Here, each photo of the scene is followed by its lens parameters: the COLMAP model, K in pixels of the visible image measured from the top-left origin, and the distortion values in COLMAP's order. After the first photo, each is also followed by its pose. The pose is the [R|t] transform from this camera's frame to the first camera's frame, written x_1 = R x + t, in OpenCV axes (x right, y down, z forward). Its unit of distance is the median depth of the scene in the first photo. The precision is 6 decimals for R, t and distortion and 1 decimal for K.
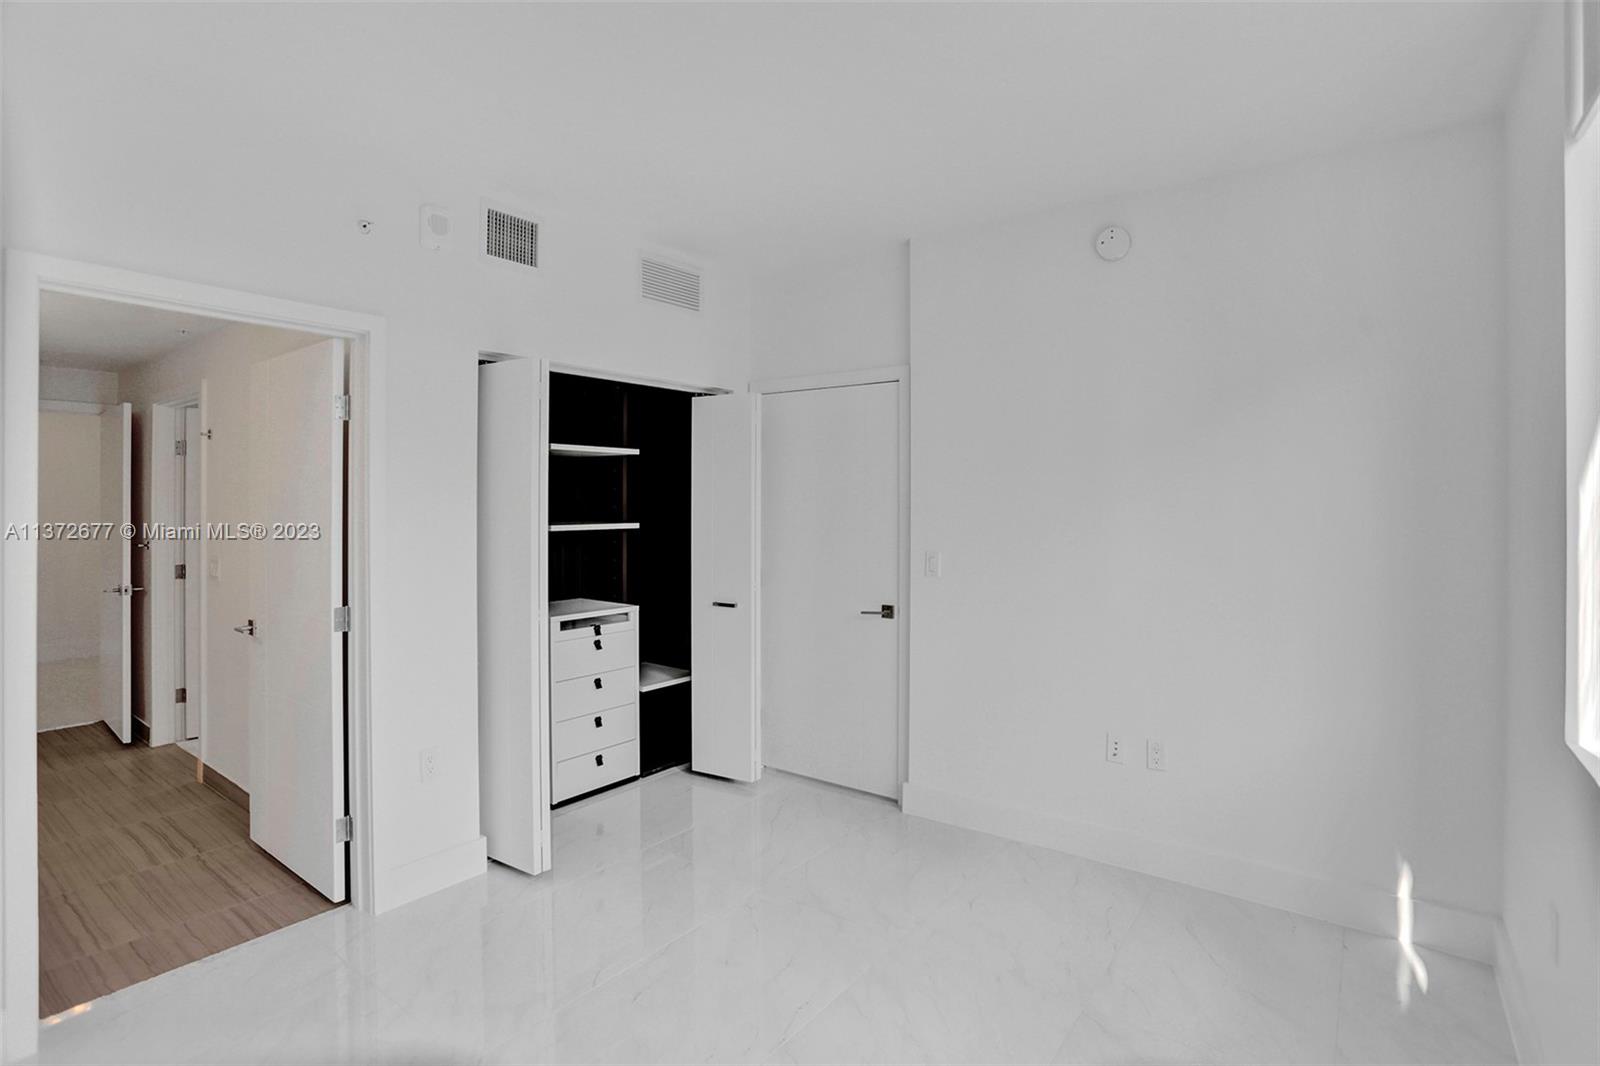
lens RADIAL K [[793.4, 0, 792.1], [0, 793.4, 520.4], [0, 0, 1]] dist [-0.061176, 0.024937]
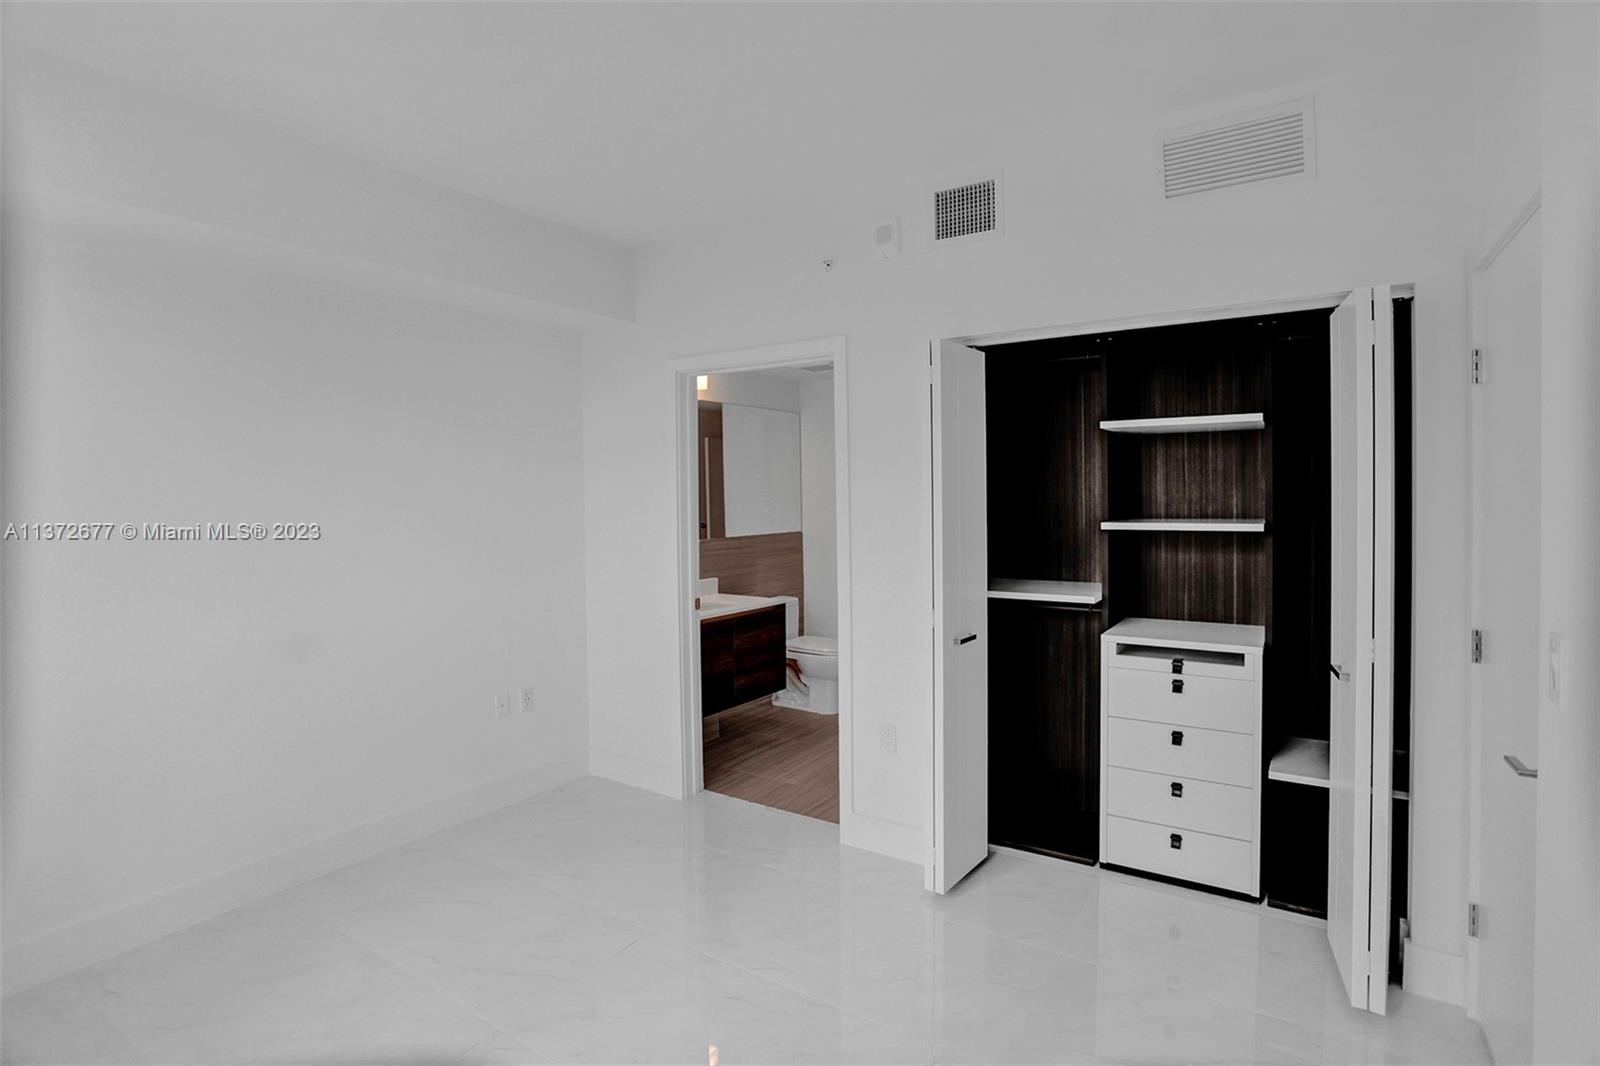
lens RADIAL K [[793.4, 0, 796.4], [0, 793.4, 527.9], [0, 0, 1]] dist [-0.061176, 0.024937]
pose [[0.067711, 0.035147, -0.997086, 0.449012], [-0.014851, 0.999304, 0.034217, -0.010030], [0.997594, 0.012491, 0.068186, 0.584391]]
